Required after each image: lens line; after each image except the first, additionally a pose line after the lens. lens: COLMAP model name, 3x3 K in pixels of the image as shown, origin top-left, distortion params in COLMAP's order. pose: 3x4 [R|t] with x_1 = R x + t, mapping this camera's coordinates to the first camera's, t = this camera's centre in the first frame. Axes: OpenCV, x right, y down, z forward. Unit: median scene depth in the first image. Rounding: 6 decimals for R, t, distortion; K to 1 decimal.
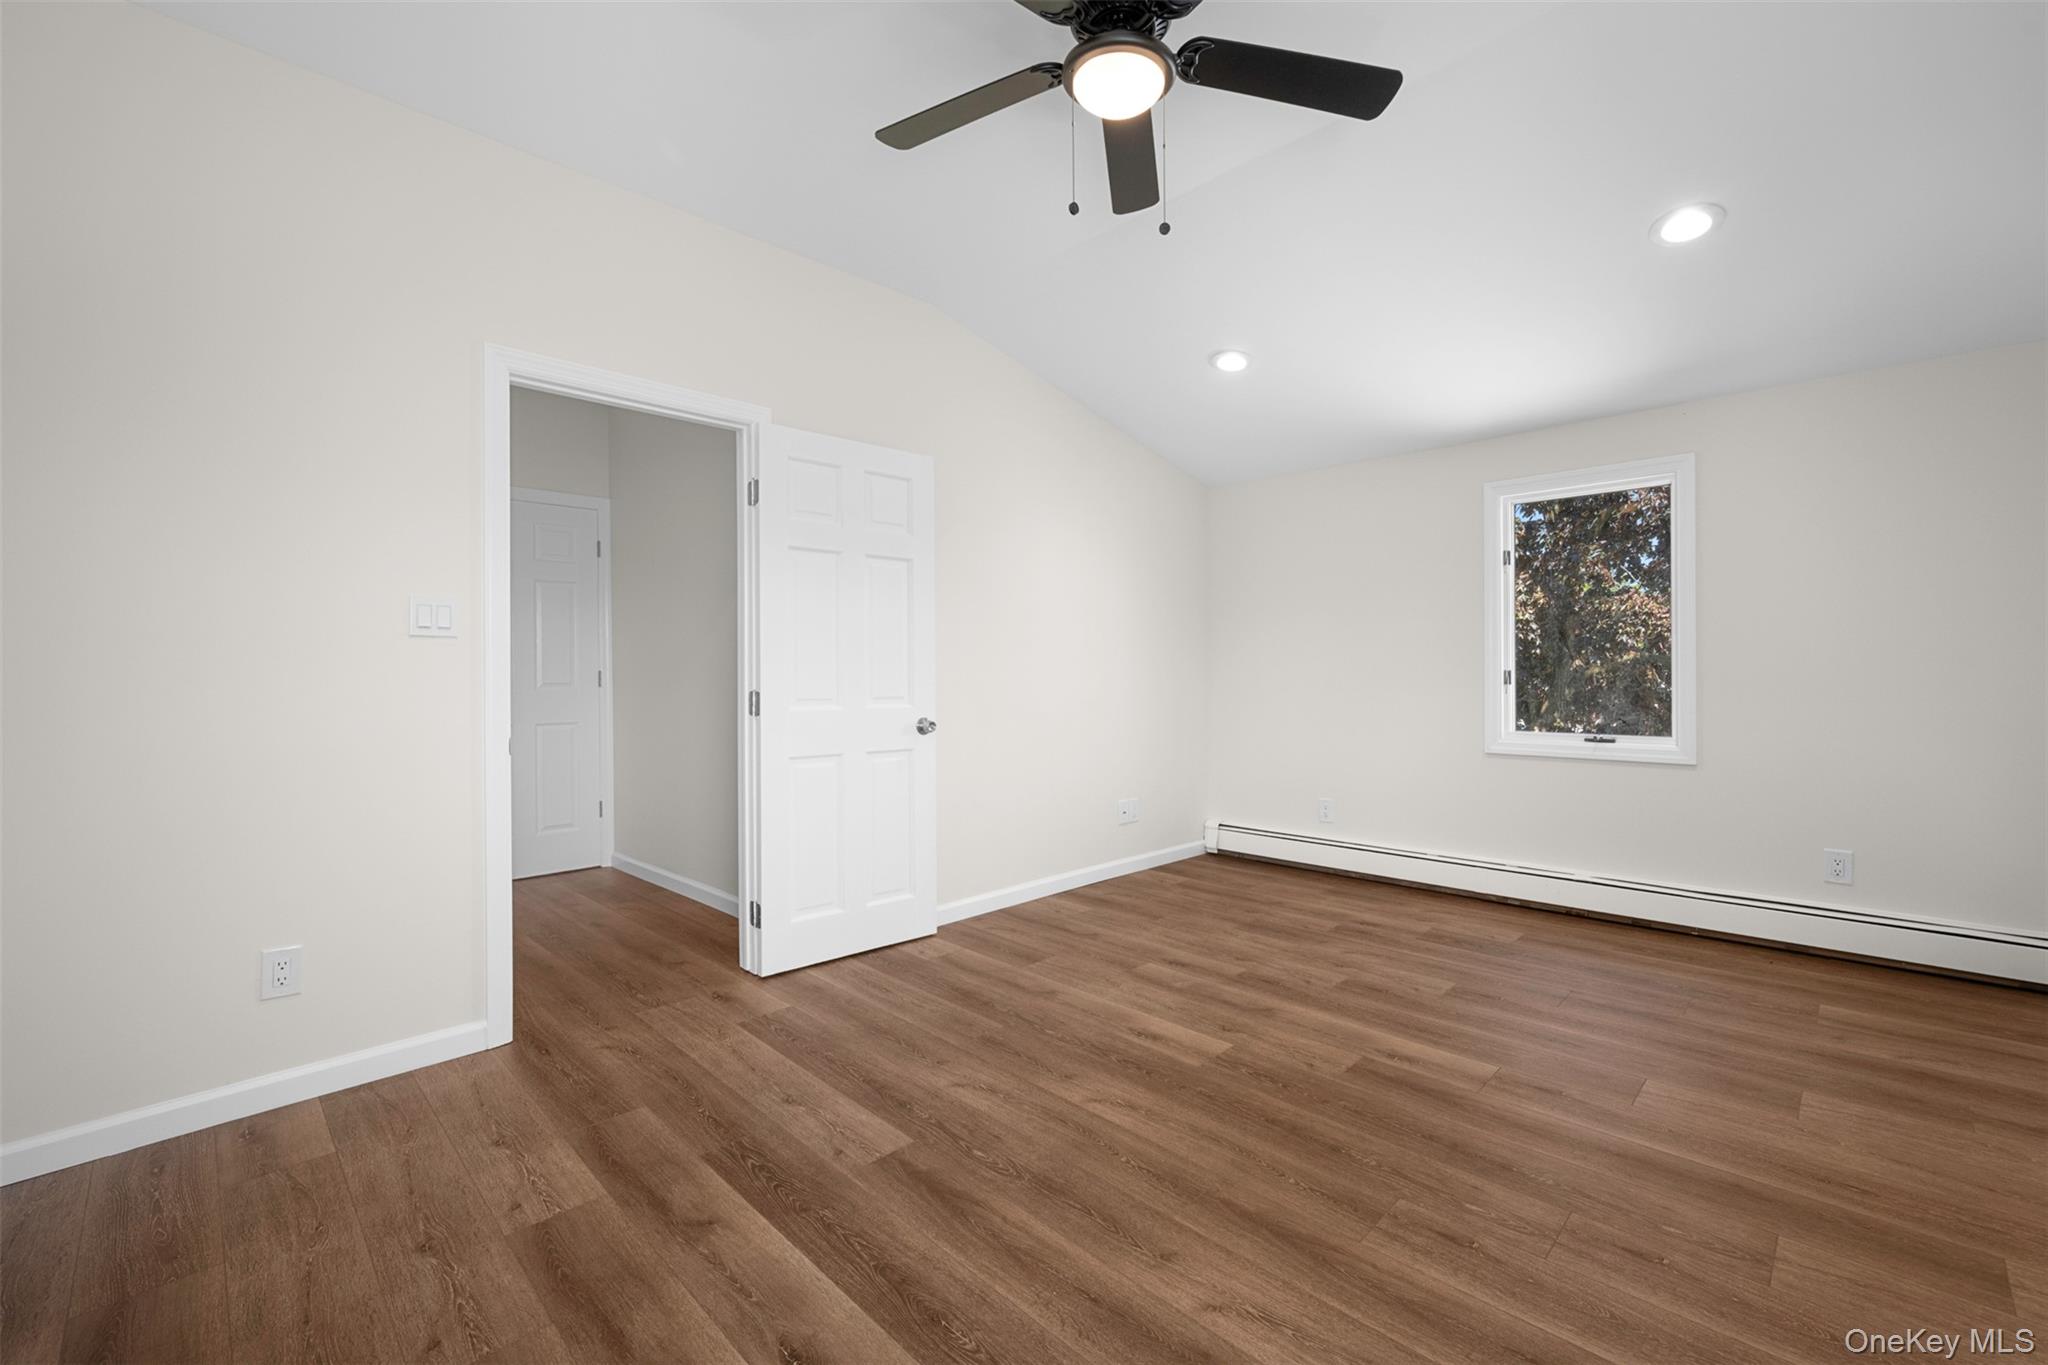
lens RADIAL K [[850.7, 0, 1024.7], [0, 850.7, 671.1], [0, 0, 1]] dist [-0.001831, -0.000530]
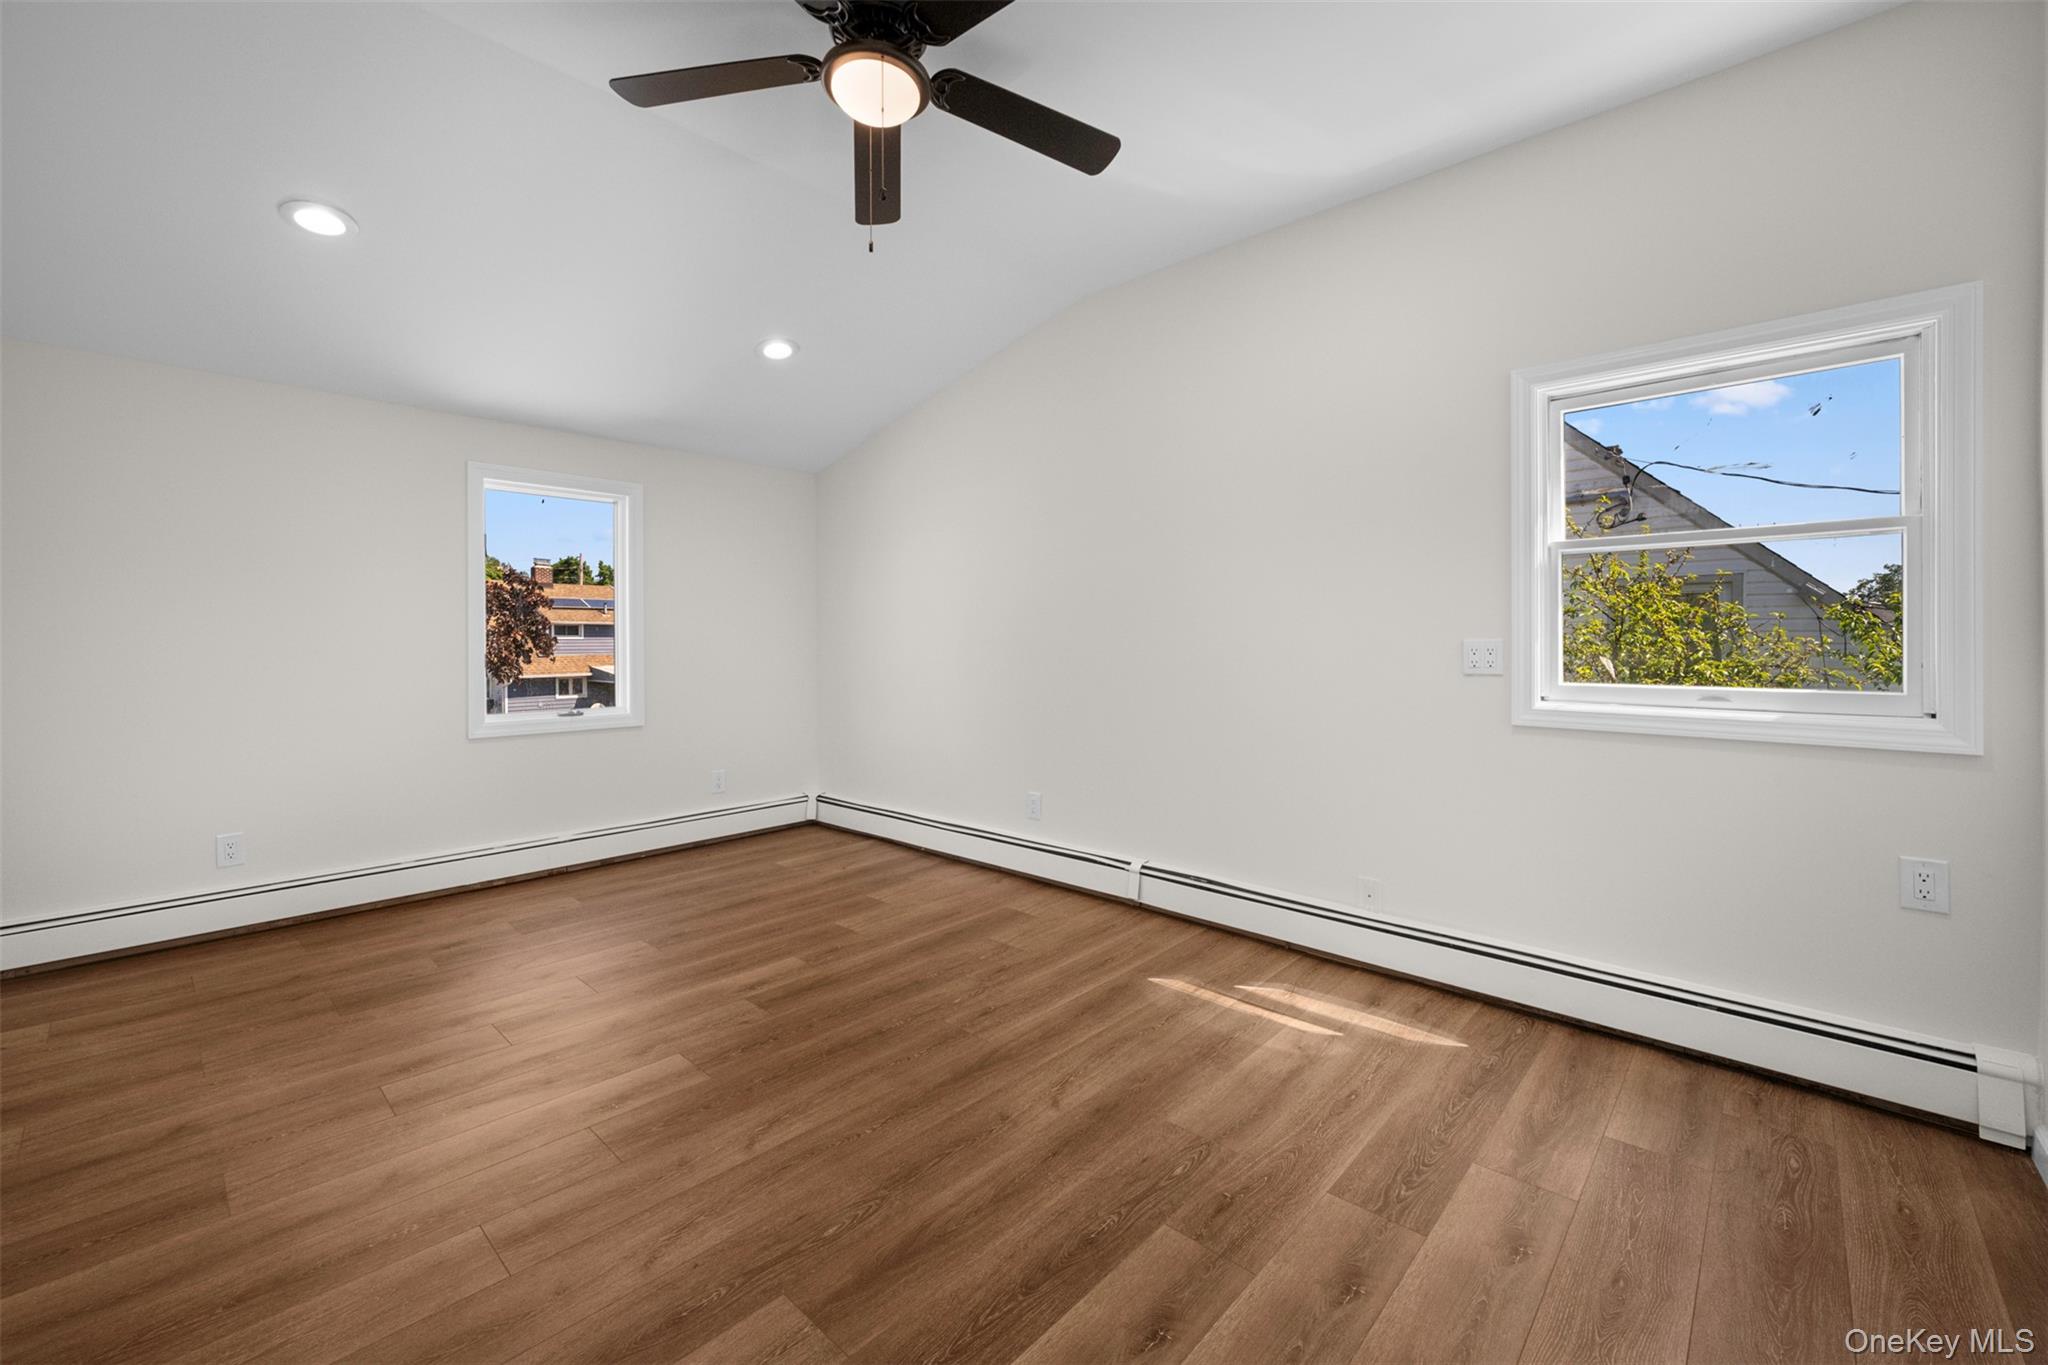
lens RADIAL K [[833.3, 0, 1022.8], [0, 833.3, 647.3], [0, 0, 1]] dist [0.000277, 0.000078]
pose [[-0.041008, -0.000525, 0.999159, -0.862481], [0.006689, 0.999977, 0.000800, -0.008512], [-0.999136, 0.006716, -0.041003, 0.819893]]
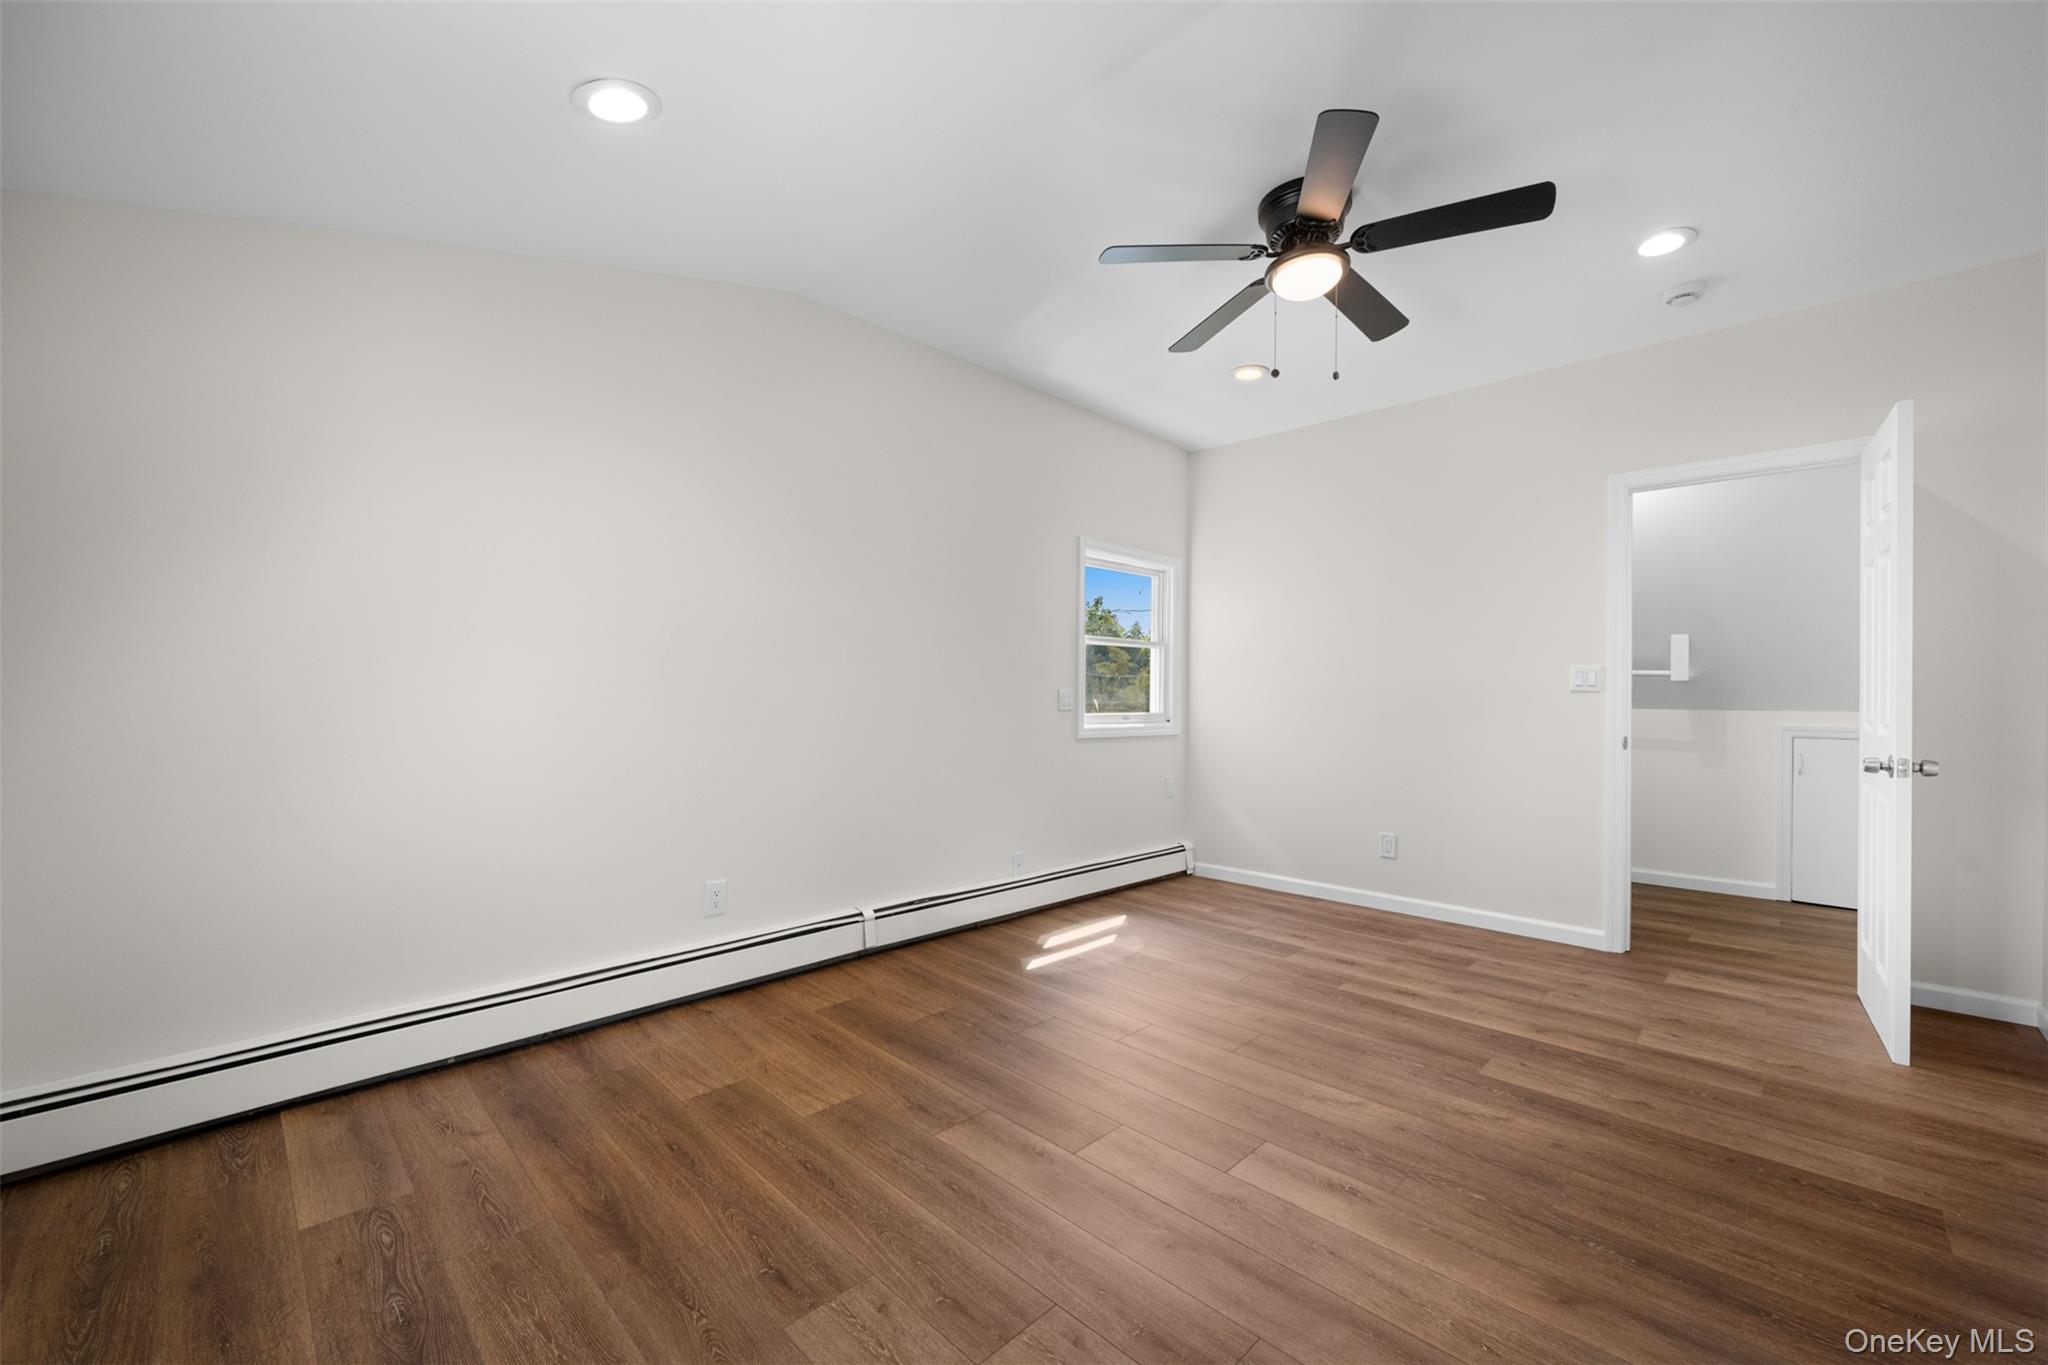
lens RADIAL K [[811.3, 0, 1024.6], [0, 811.3, 672.0], [0, 0, 1]] dist [0.001232, 0.000026]
pose [[-0.999979, -0.000517, -0.006408, 0.549639], [-0.000374, 0.999751, -0.022290, -0.012952], [0.006418, -0.022288, -0.999731, 2.212331]]
